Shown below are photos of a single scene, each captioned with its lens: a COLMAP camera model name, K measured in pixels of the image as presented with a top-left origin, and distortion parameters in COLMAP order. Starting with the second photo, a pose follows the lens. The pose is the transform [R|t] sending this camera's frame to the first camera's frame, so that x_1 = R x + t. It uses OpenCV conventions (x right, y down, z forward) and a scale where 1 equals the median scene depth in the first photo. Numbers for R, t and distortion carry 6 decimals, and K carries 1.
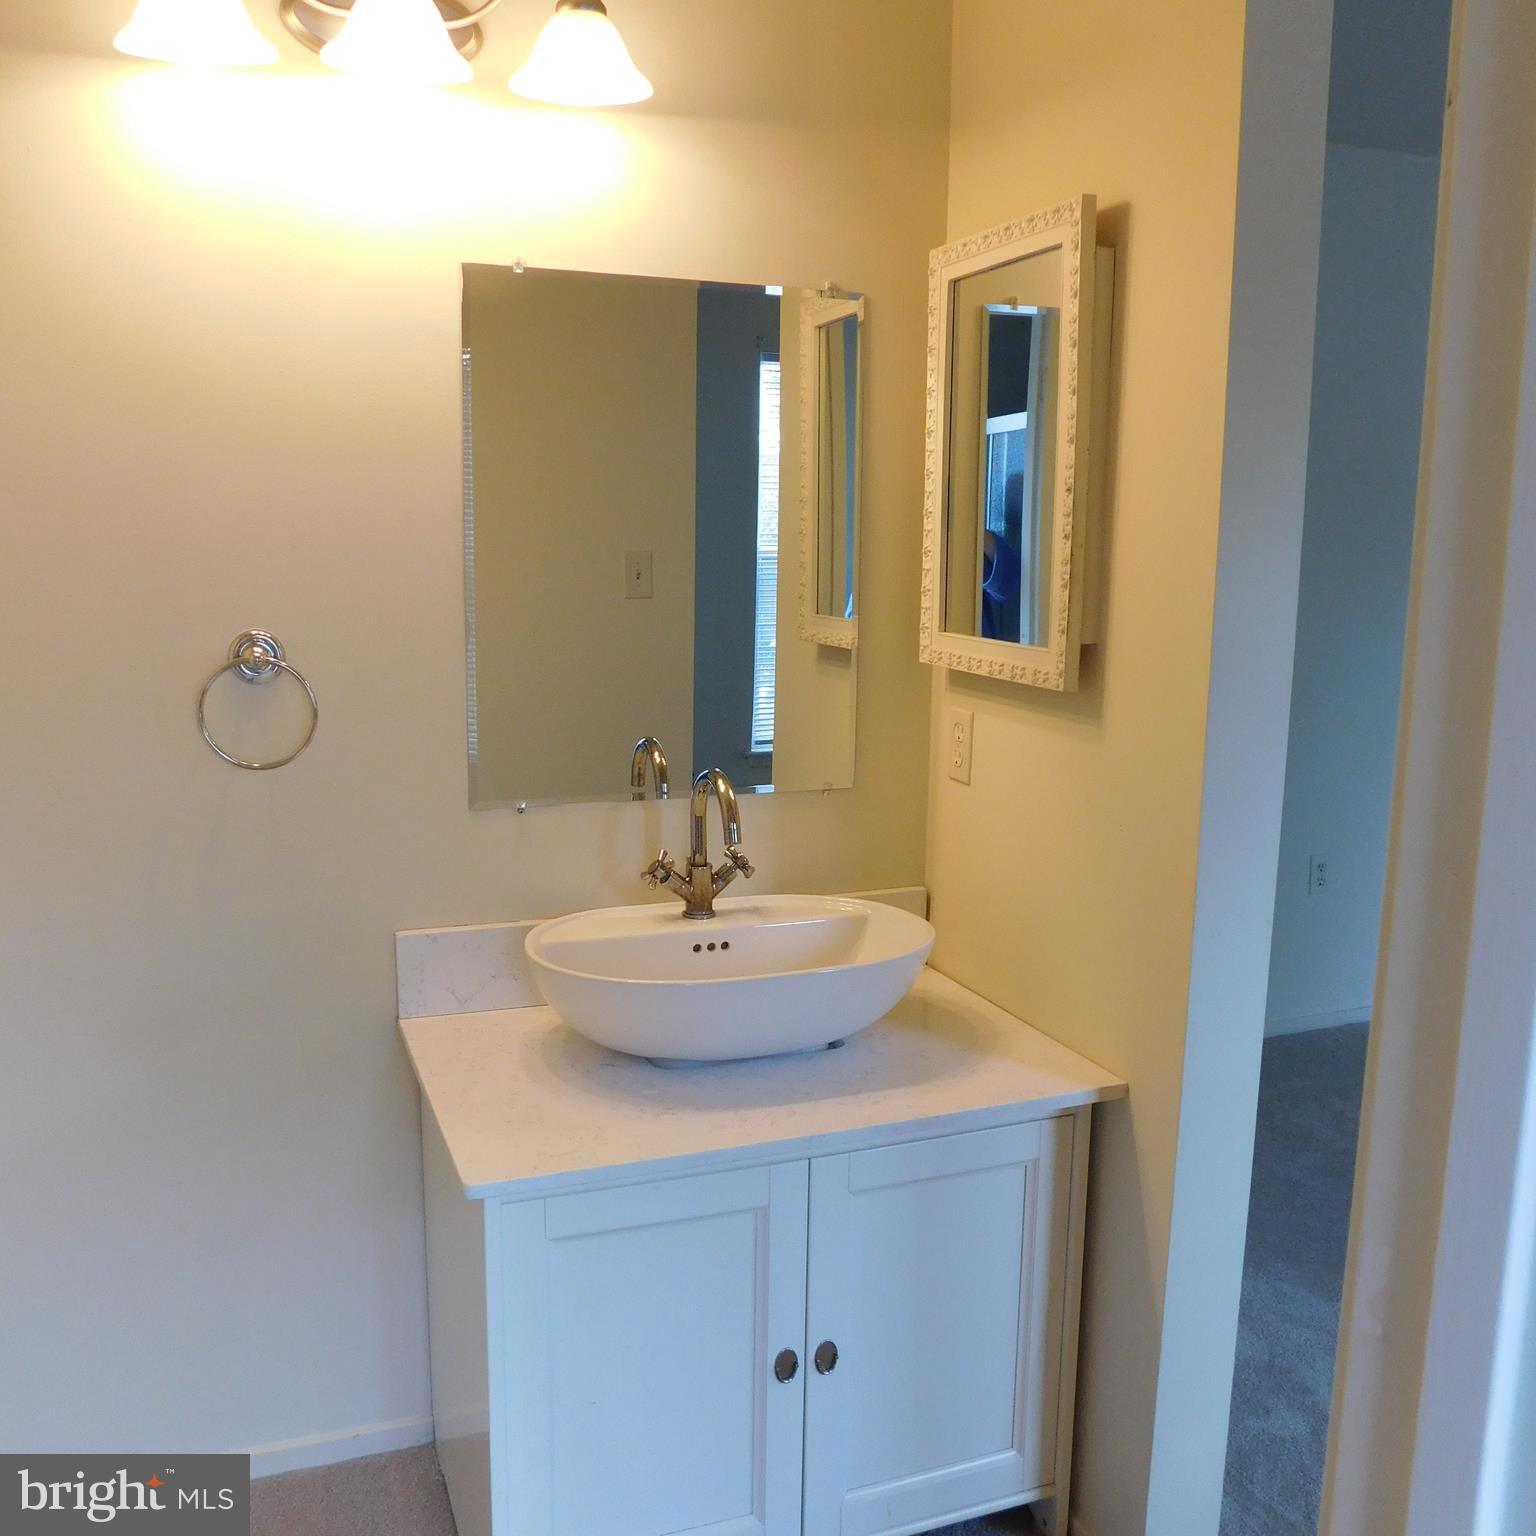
lens RADIAL K [[1360.2, 0, 768.0], [0, 1360.2, 768.0], [0, 0, 1]] dist [-0.078961, 0.051260]
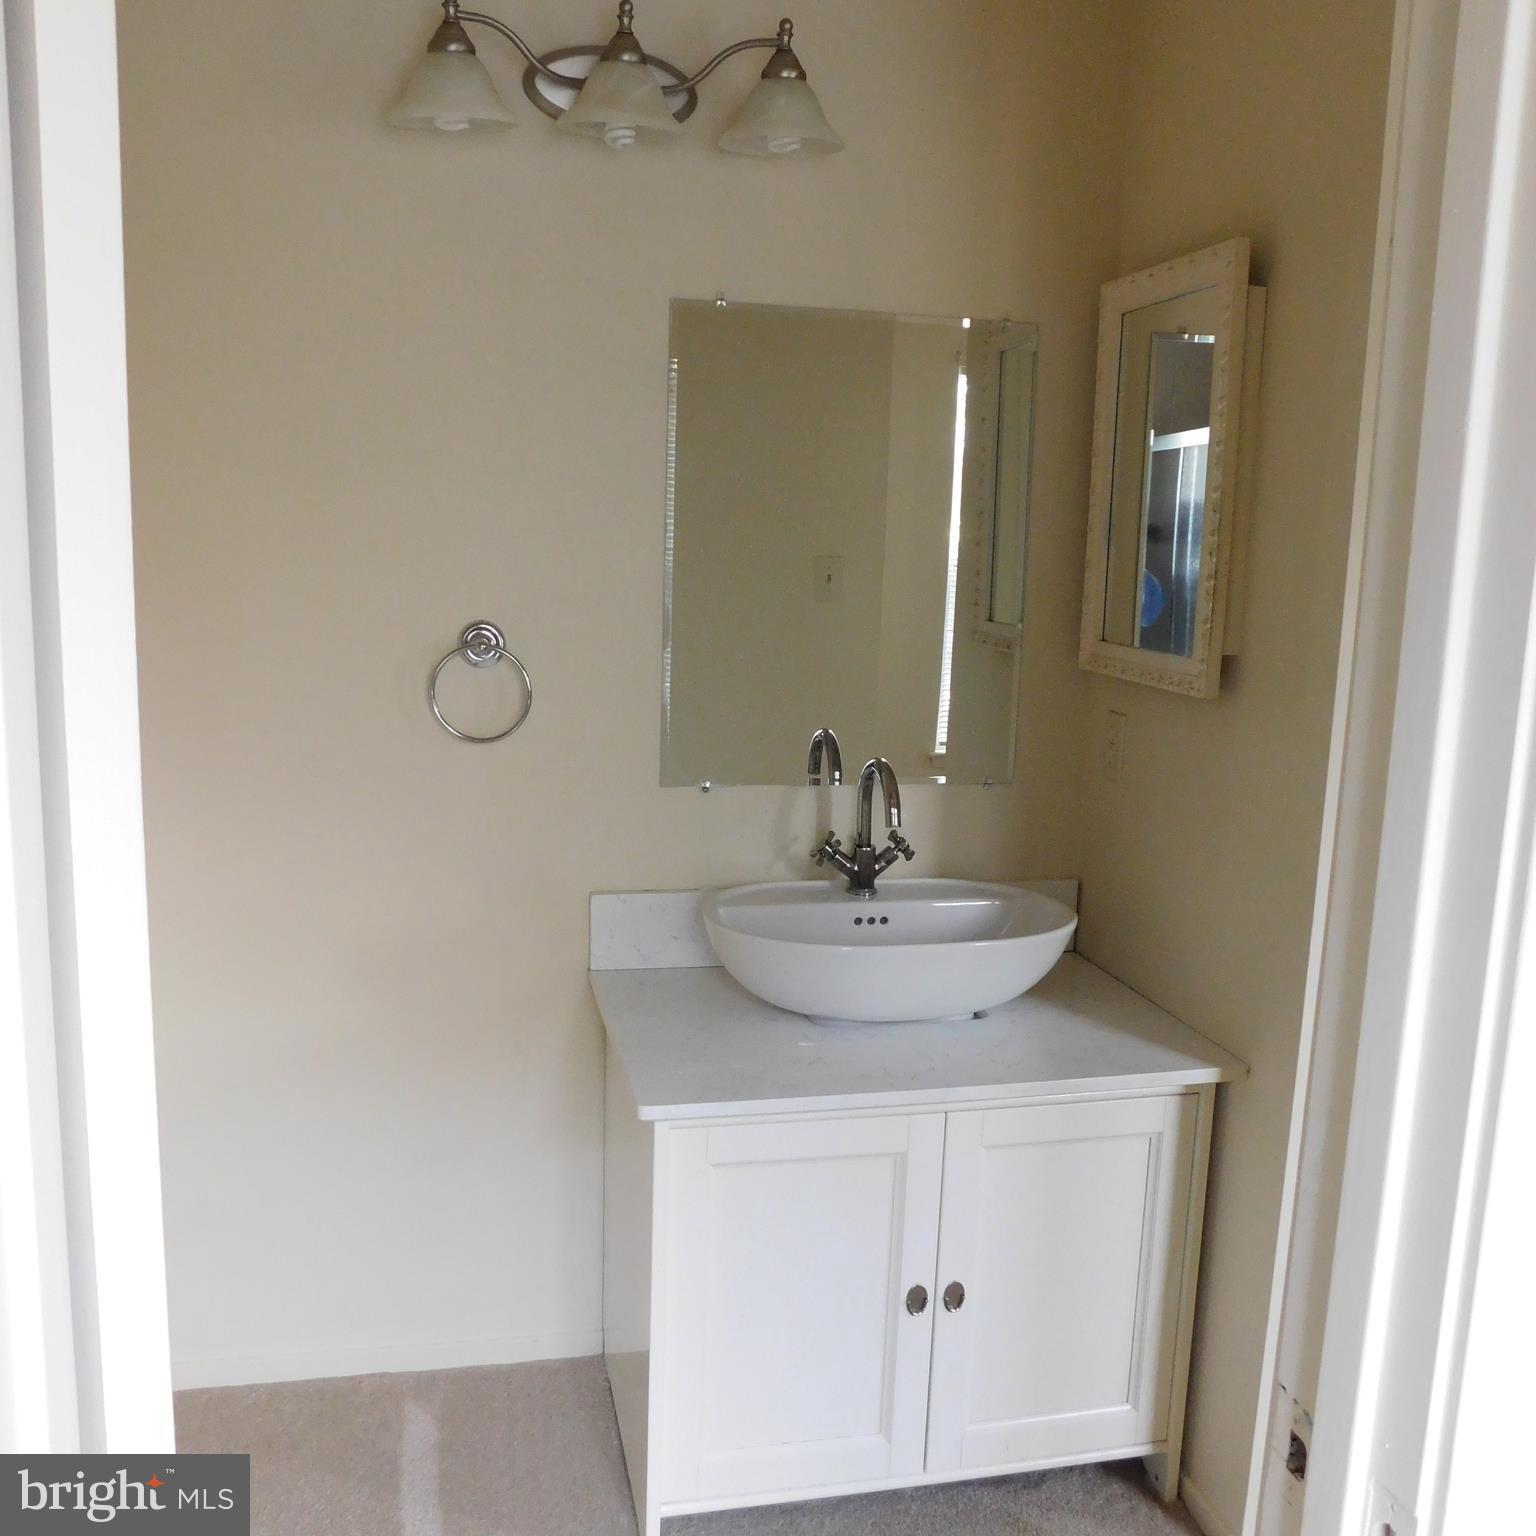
lens RADIAL K [[1360.2, 0, 768.0], [0, 1360.2, 768.0], [0, 0, 1]] dist [-0.078961, 0.051260]
pose [[0.988532, 0.042132, -0.145018, 0.031111], [-0.042228, 0.999105, 0.002419, 0.009934], [0.144991, 0.003732, 0.989426, -0.102026]]
